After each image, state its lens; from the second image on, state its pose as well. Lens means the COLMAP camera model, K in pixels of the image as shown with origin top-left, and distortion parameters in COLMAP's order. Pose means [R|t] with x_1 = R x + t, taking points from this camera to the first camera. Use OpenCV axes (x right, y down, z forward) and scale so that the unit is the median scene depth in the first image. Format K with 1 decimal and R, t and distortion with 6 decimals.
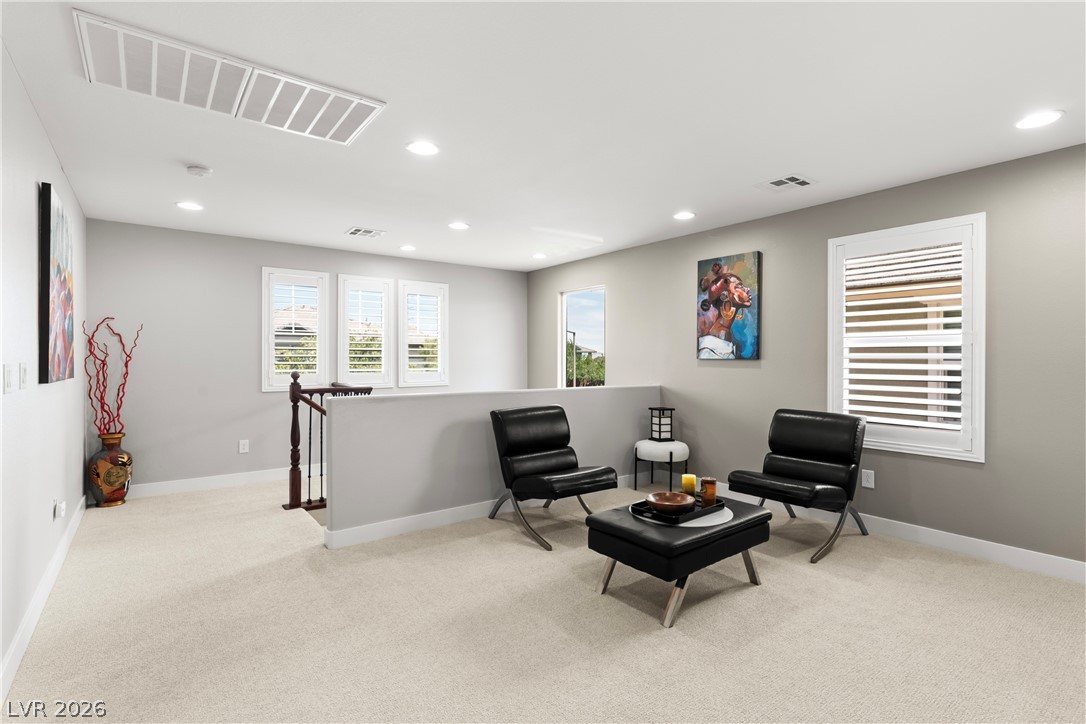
lens RADIAL K [[514.9, 0, 543.0], [0, 514.9, 362.0], [0, 0, 1]] dist [-0.003378, -0.000503]
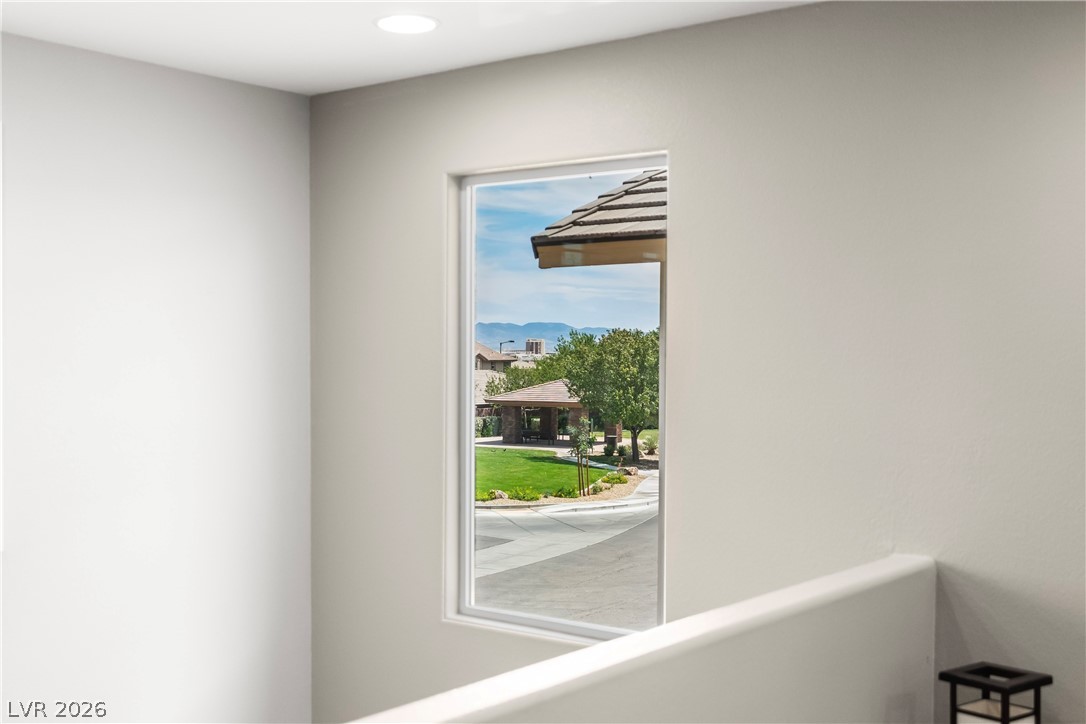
lens RADIAL K [[1270.9, 0, 543.0], [0, 1270.9, 362.0], [0, 0, 1]] dist [0.001647, 0.001471]
pose [[0.967784, 0.003354, 0.251760, -0.126610], [-0.002988, 0.999994, -0.001835, -0.057773], [-0.251764, 0.001024, 0.967788, 0.530637]]
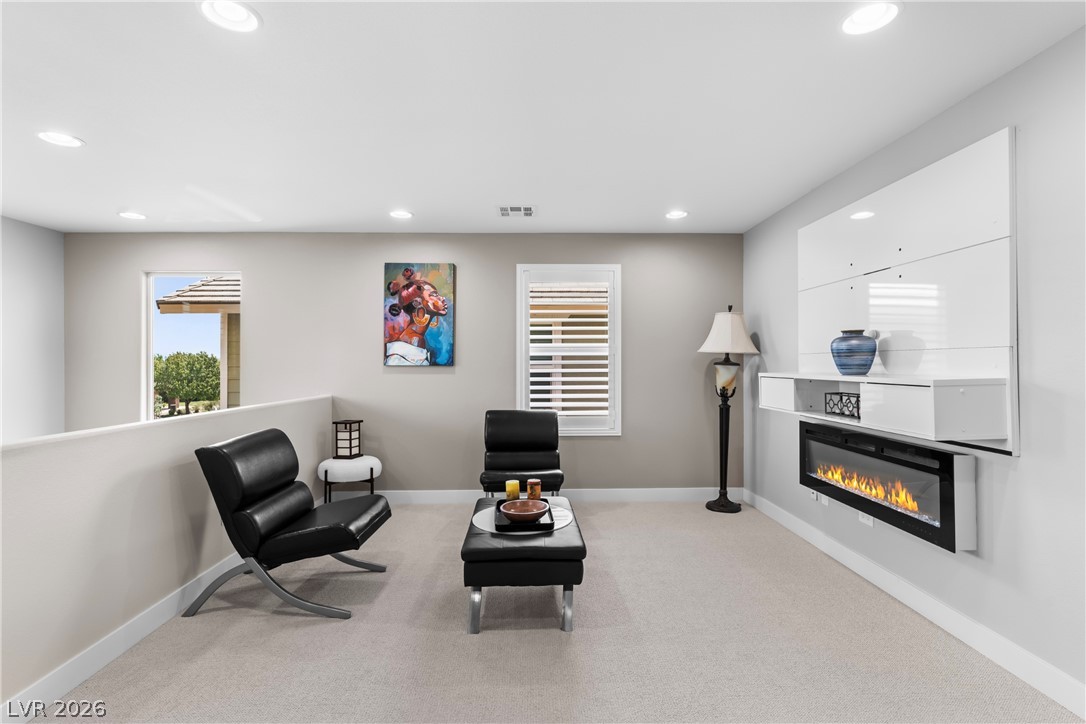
lens RADIAL K [[504.1, 0, 543.0], [0, 504.1, 362.0], [0, 0, 1]] dist [0.002897, 0.000499]
pose [[0.588420, 0.001405, 0.808554, -0.299635], [0.009977, 0.999910, -0.008998, -0.001424], [-0.808494, 0.013361, 0.588353, 0.230919]]
